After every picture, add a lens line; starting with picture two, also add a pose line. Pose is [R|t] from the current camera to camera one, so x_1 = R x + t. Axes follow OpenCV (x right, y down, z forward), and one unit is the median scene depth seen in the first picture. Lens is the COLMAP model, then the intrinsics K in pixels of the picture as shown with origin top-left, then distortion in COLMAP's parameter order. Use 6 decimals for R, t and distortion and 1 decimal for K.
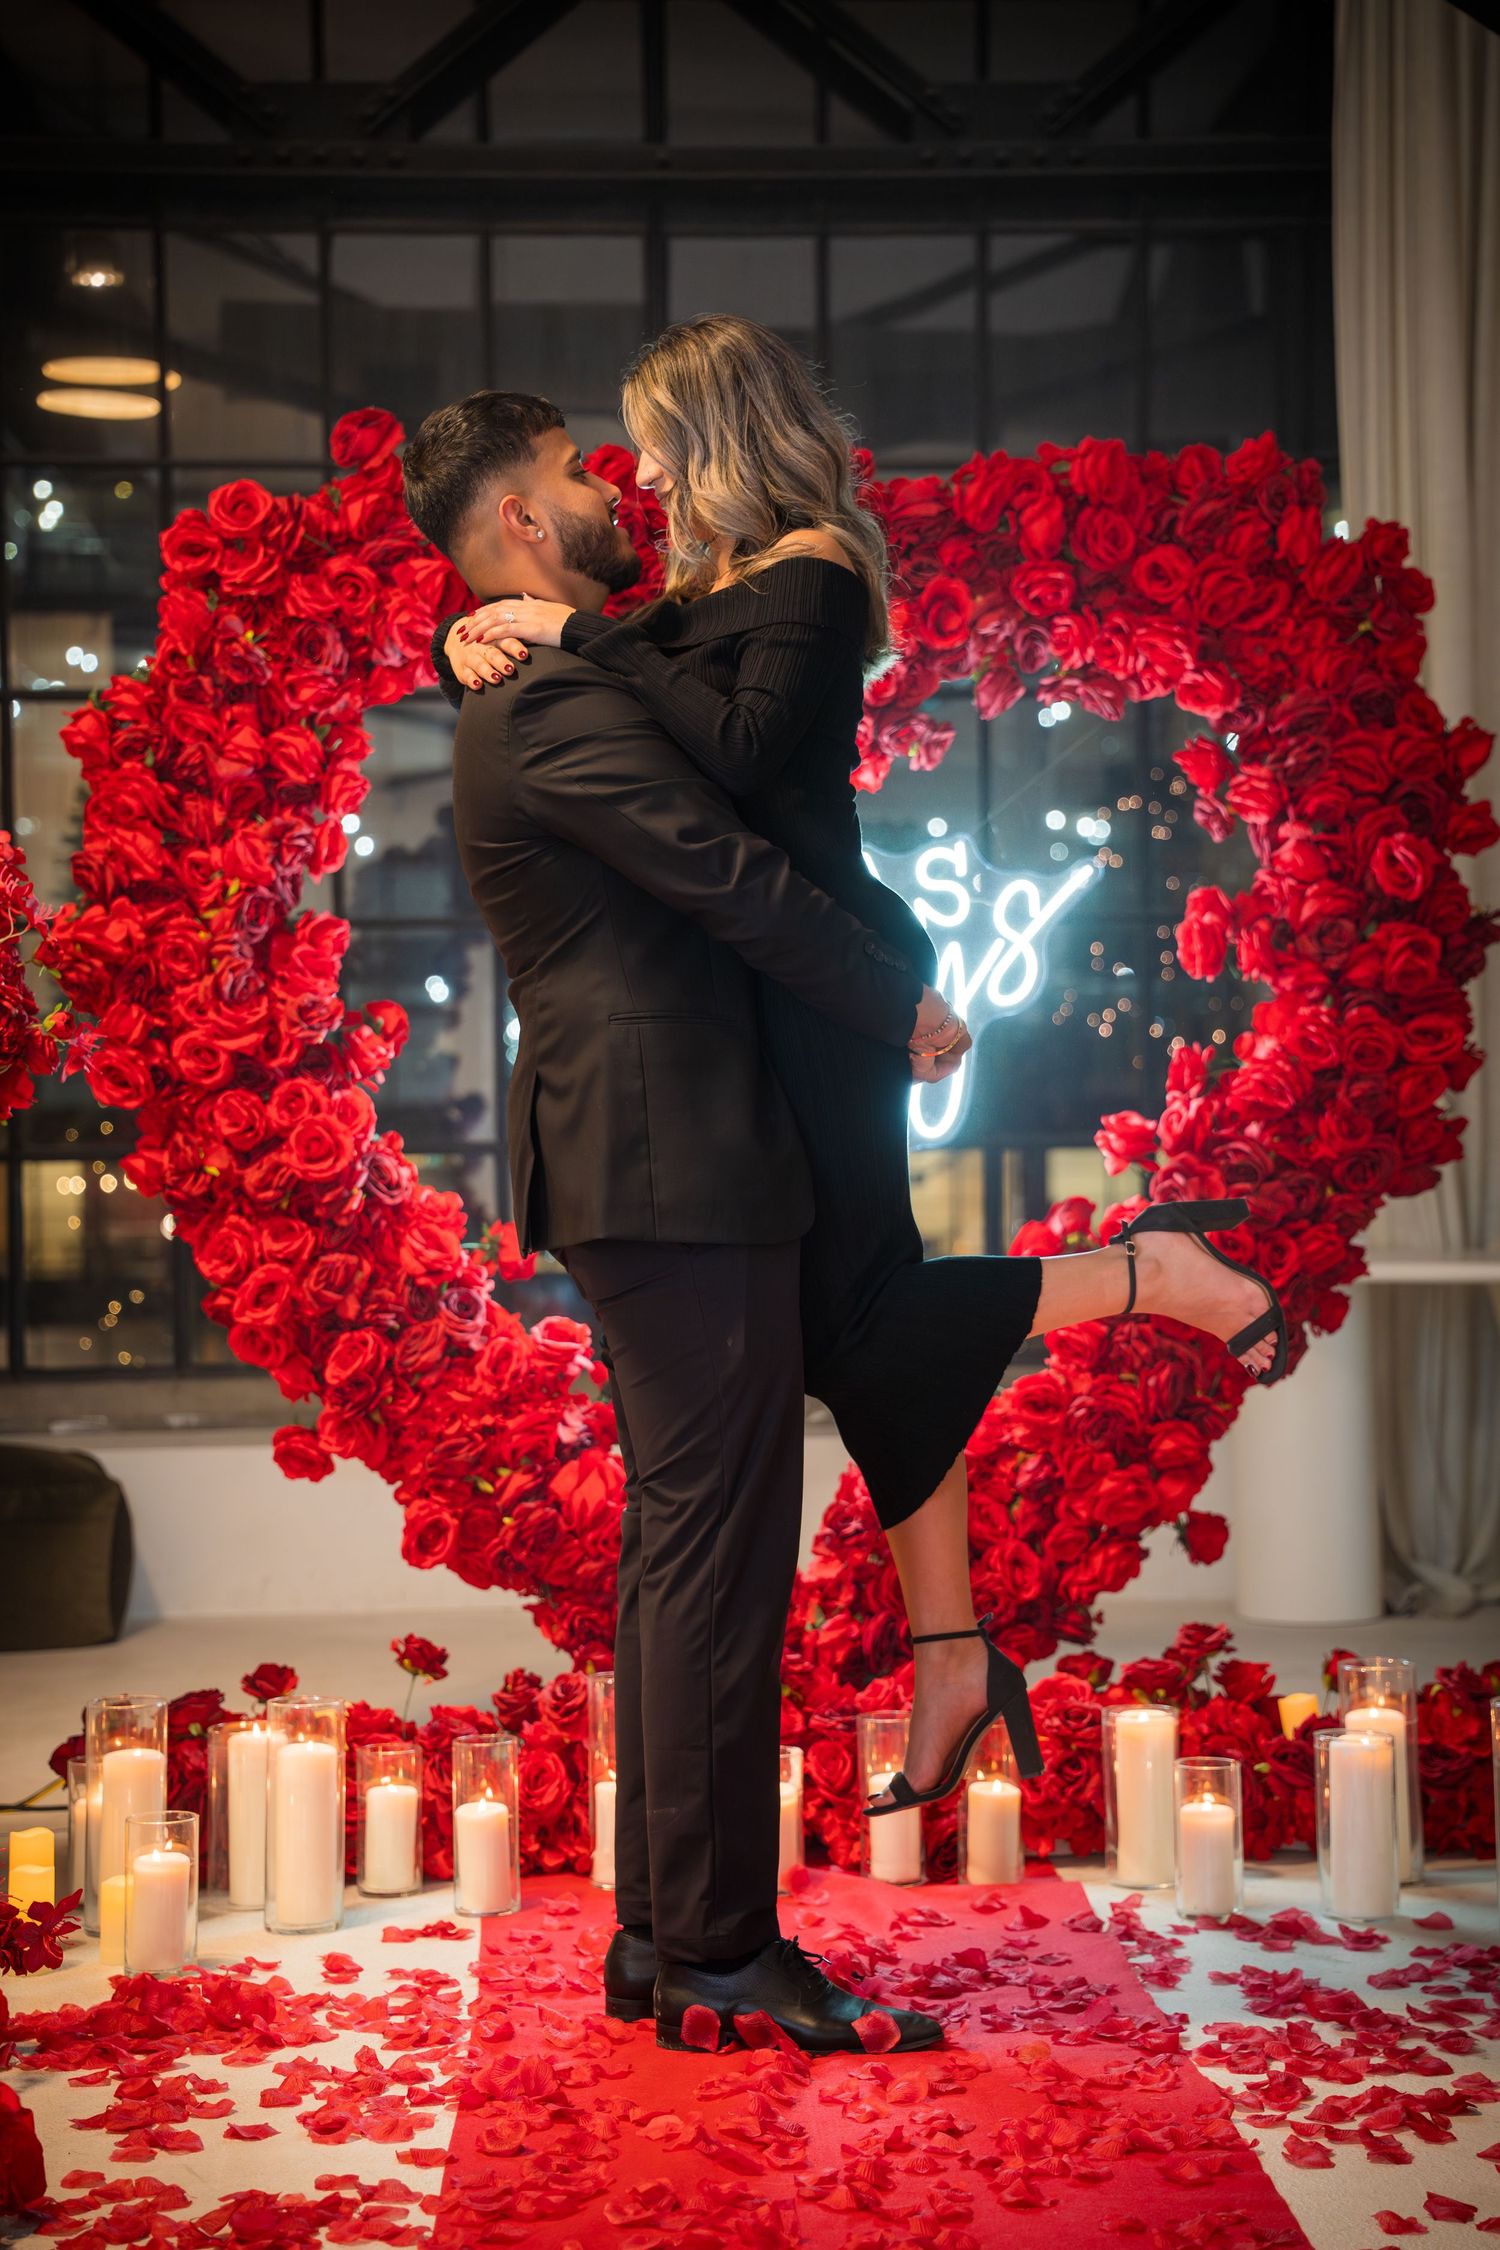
lens RADIAL K [[4028.6, 0, 751.2], [0, 4028.6, 1131.0], [0, 0, 1]] dist [0.429354, -0.090063]
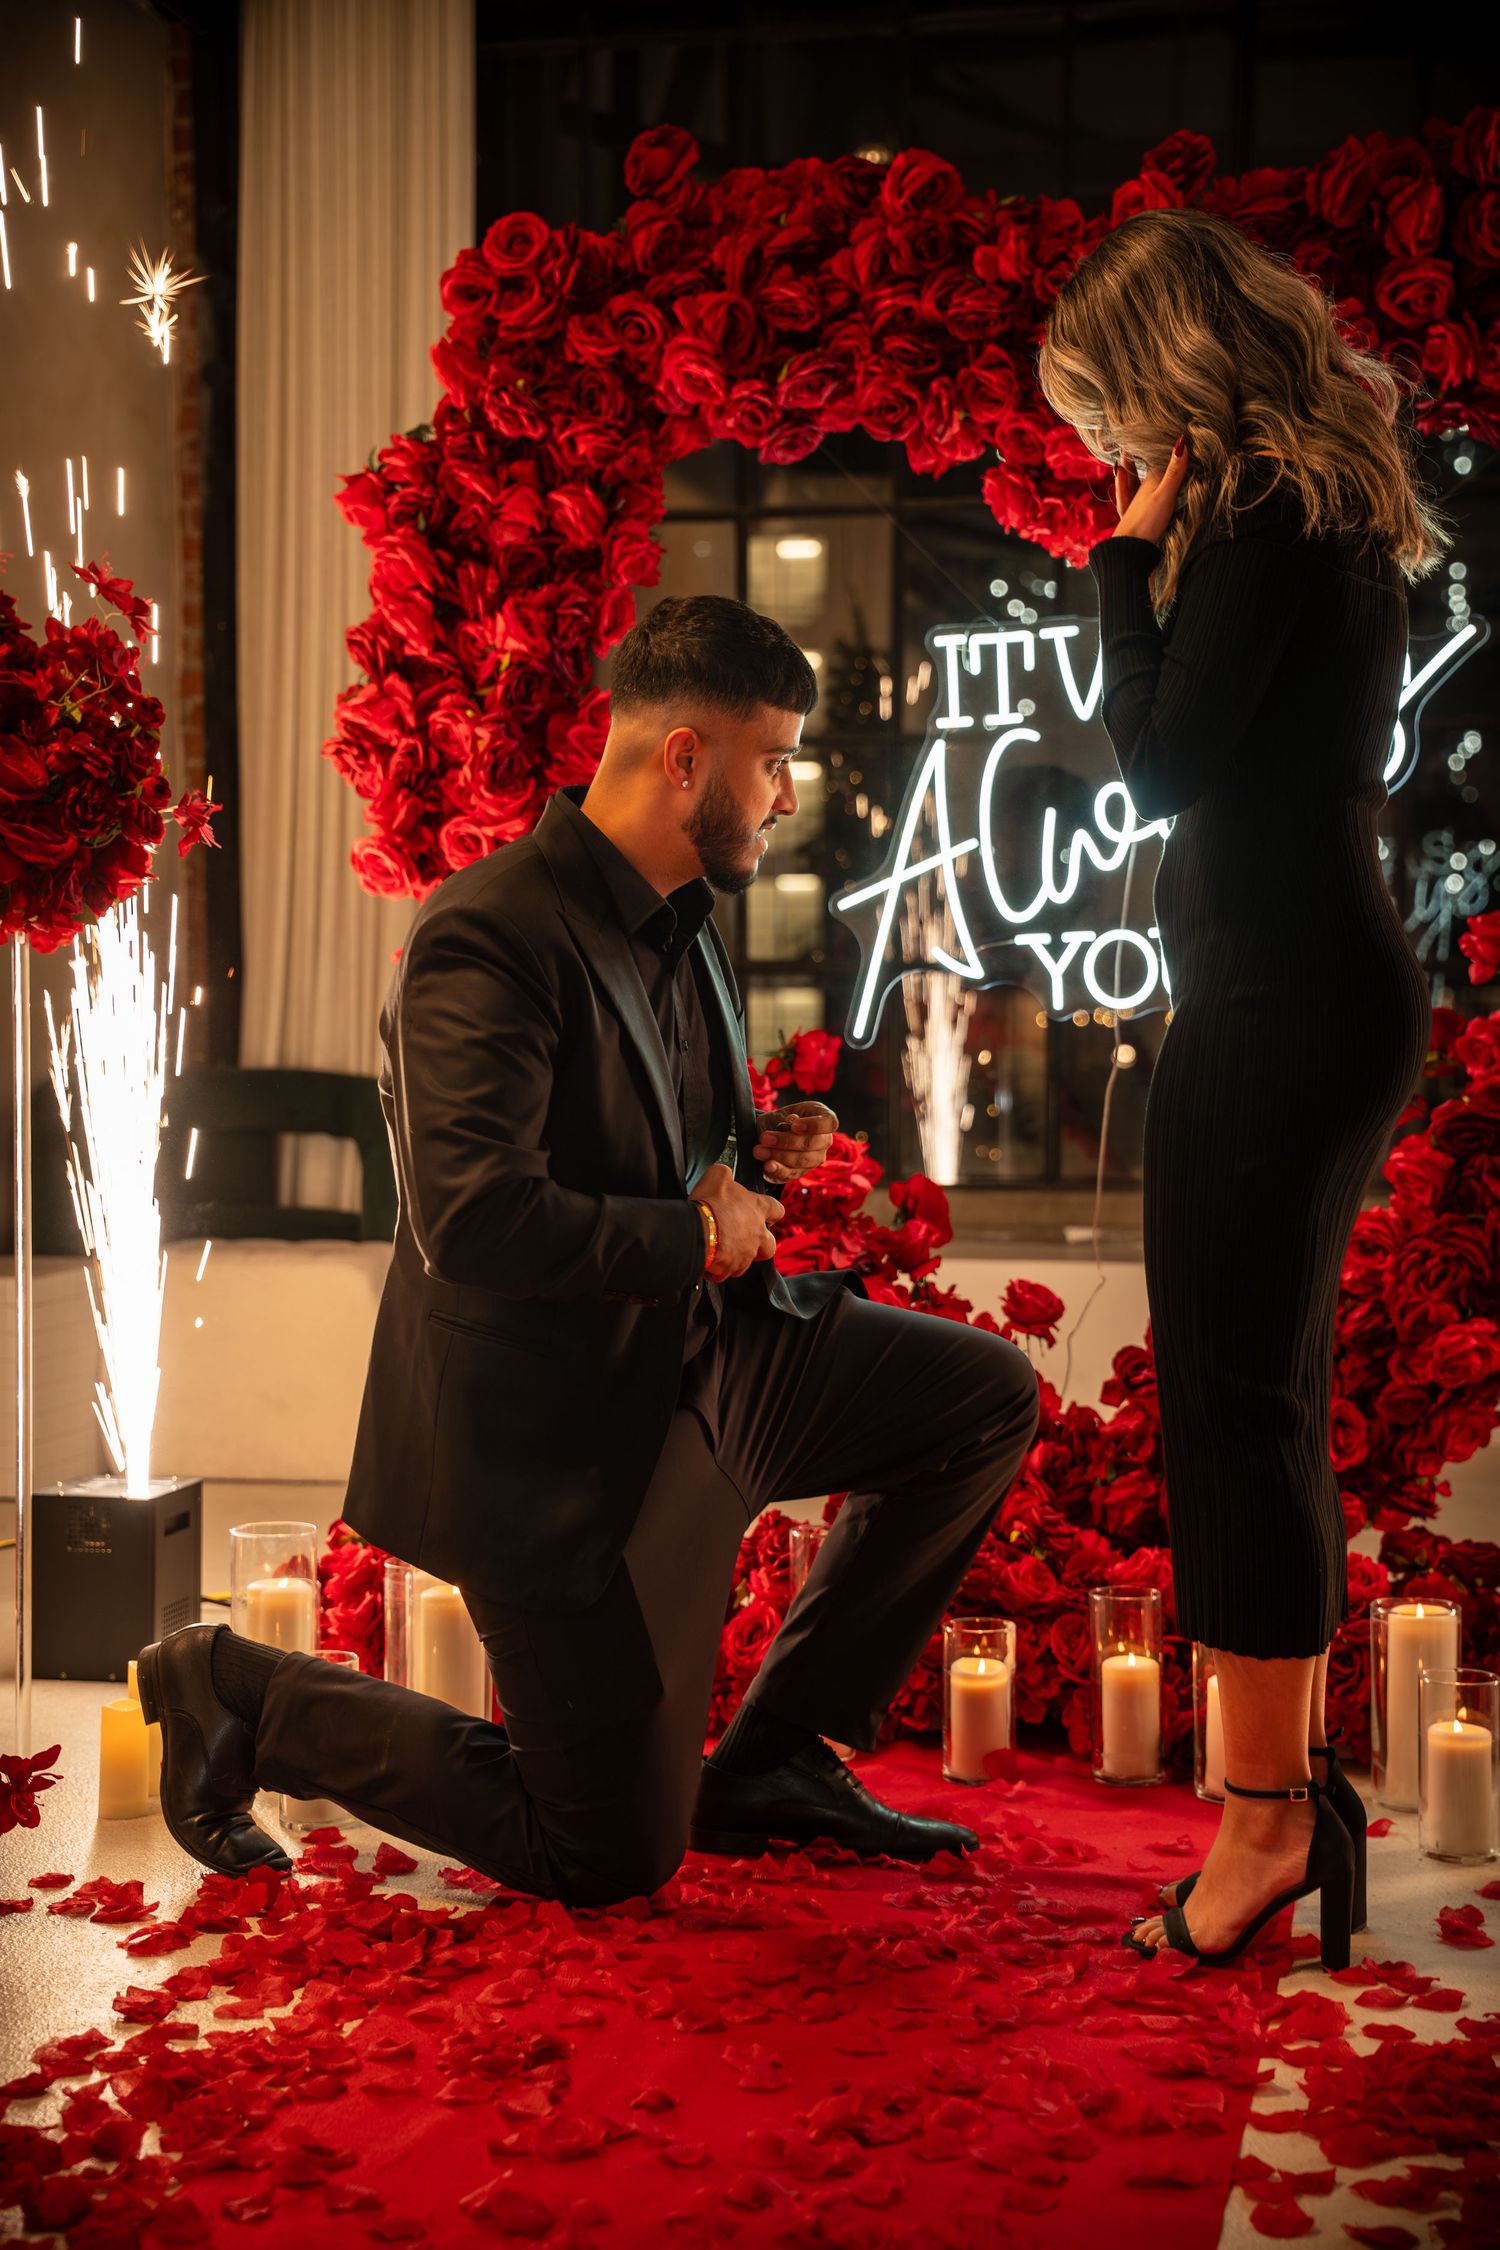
lens RADIAL K [[3473.2, 0, 746.6], [0, 3473.2, 1151.6], [0, 0, 1]] dist [0.274422, -0.007803]
pose [[0.964476, 0.025852, -0.262904, 0.139507], [-0.012667, 0.998581, 0.051726, 0.009990], [0.263868, -0.046558, 0.963434, 0.236992]]
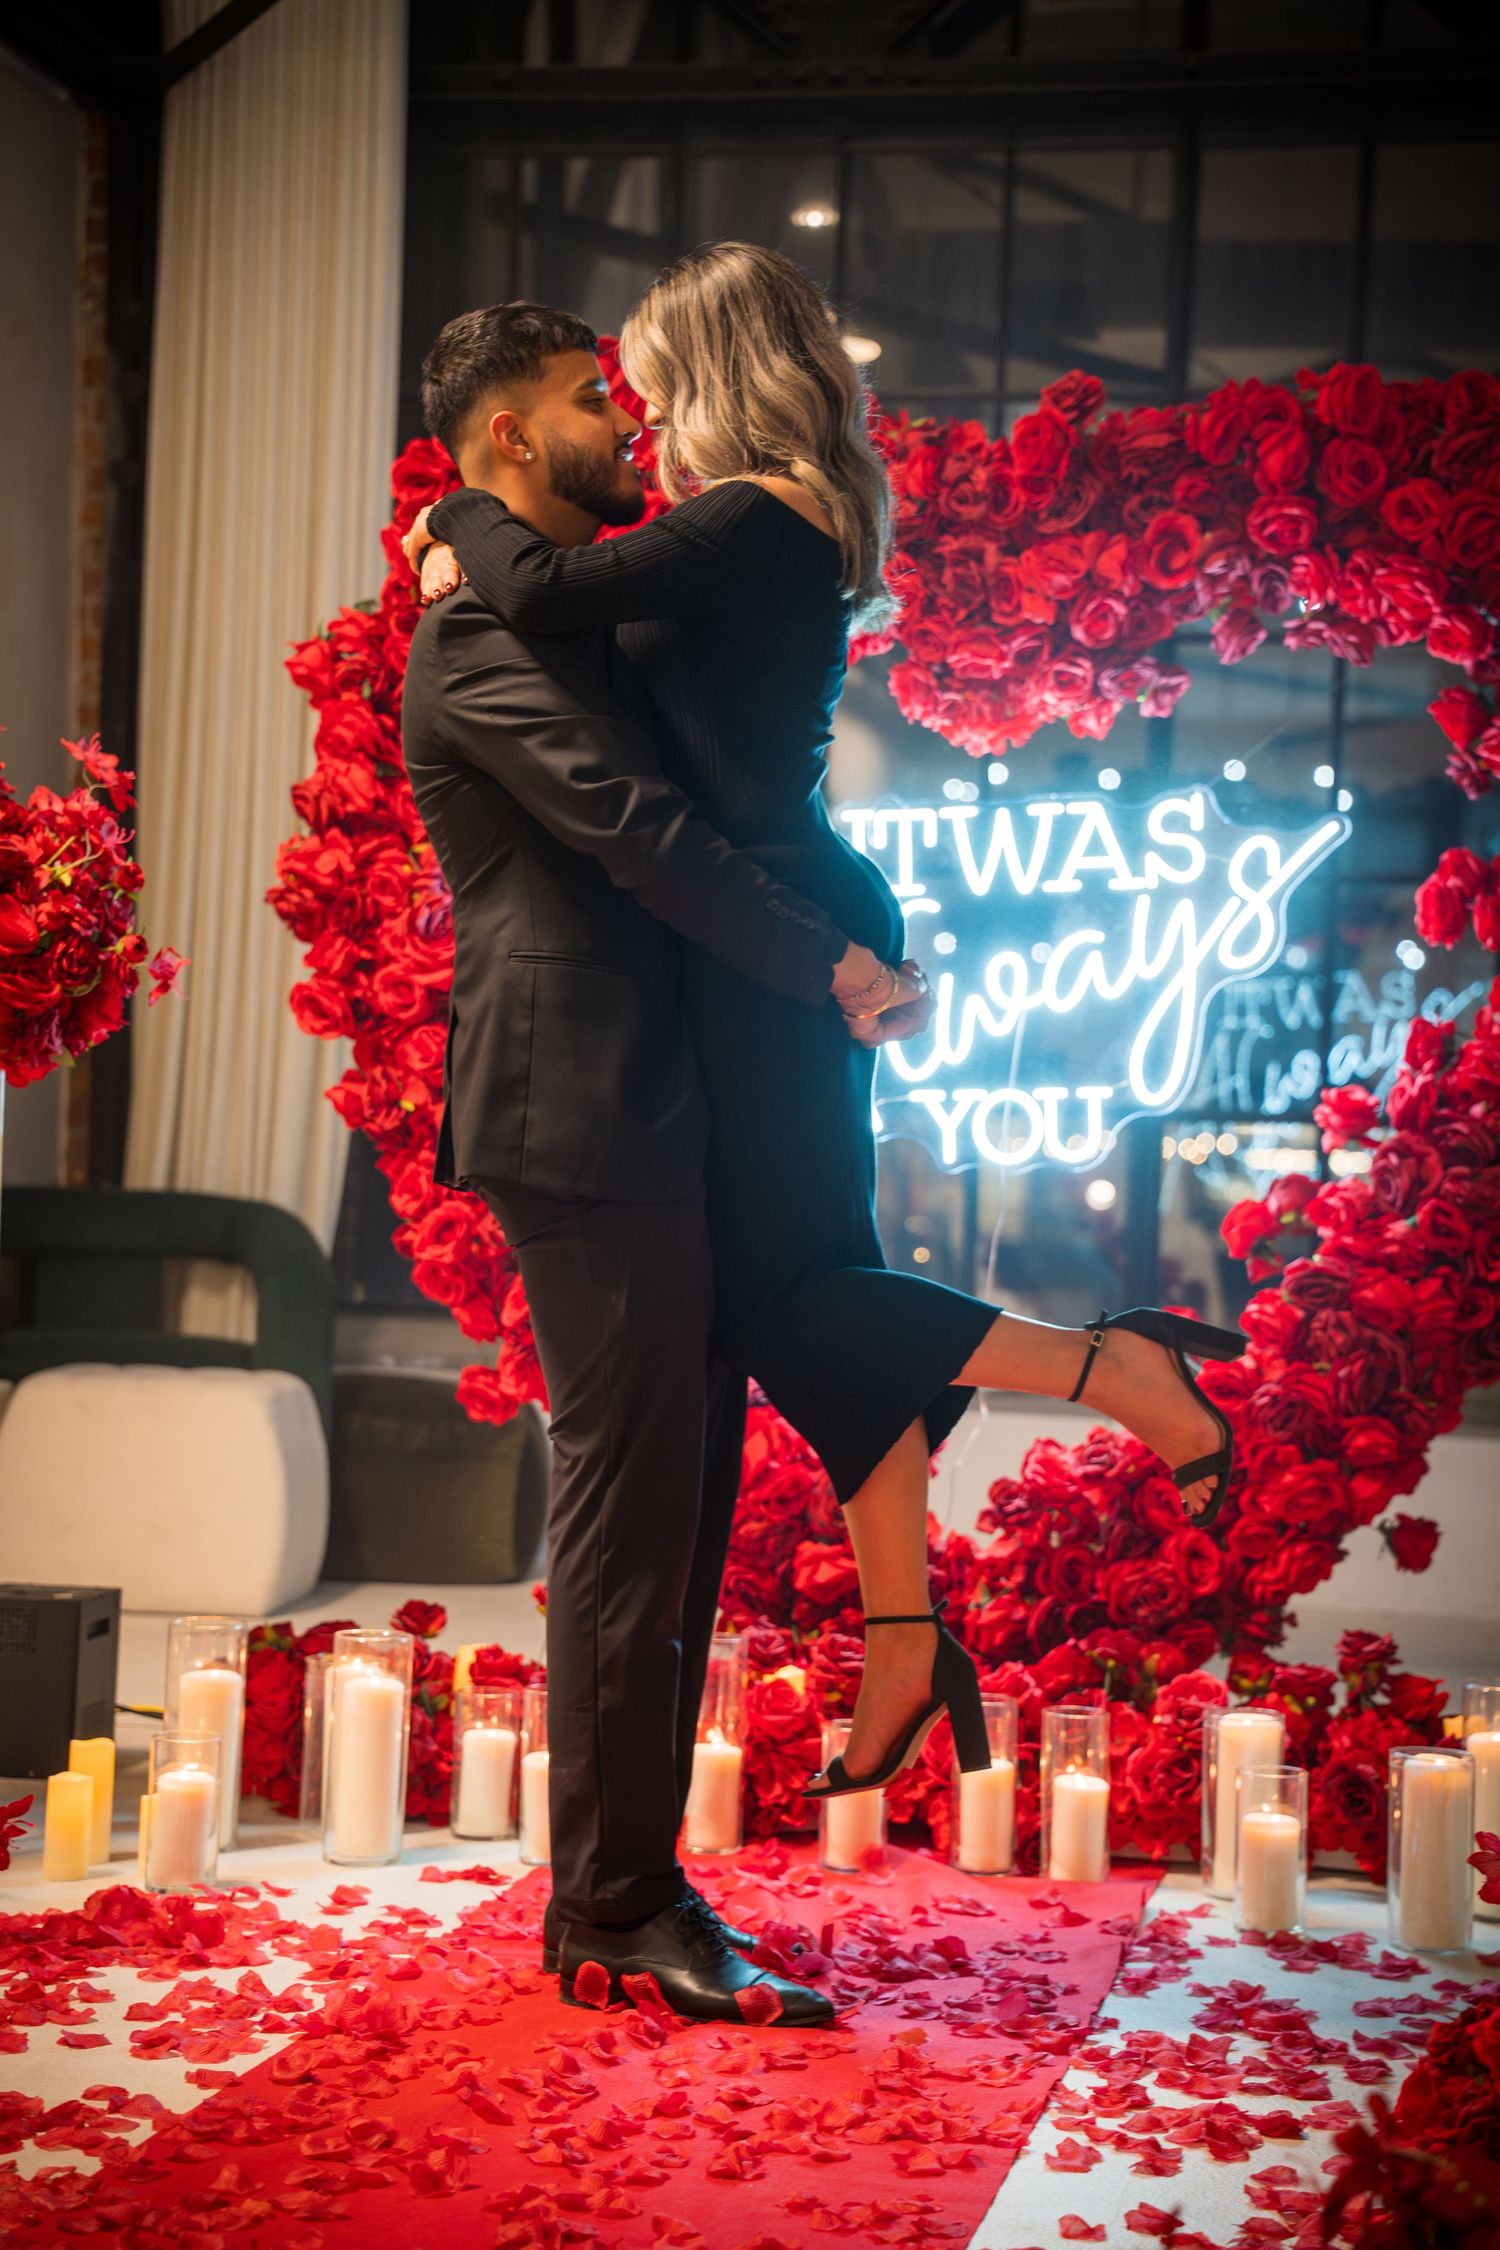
lens RADIAL K [[4259.2, 0, 763.6], [0, 4259.2, 1125.6], [0, 0, 1]] dist [0.487403, -0.445238]
pose [[0.970215, 0.044452, -0.238133, 0.202210], [-0.043099, 0.999011, 0.010886, -0.000403], [0.238381, -0.000299, 0.971172, -0.000064]]
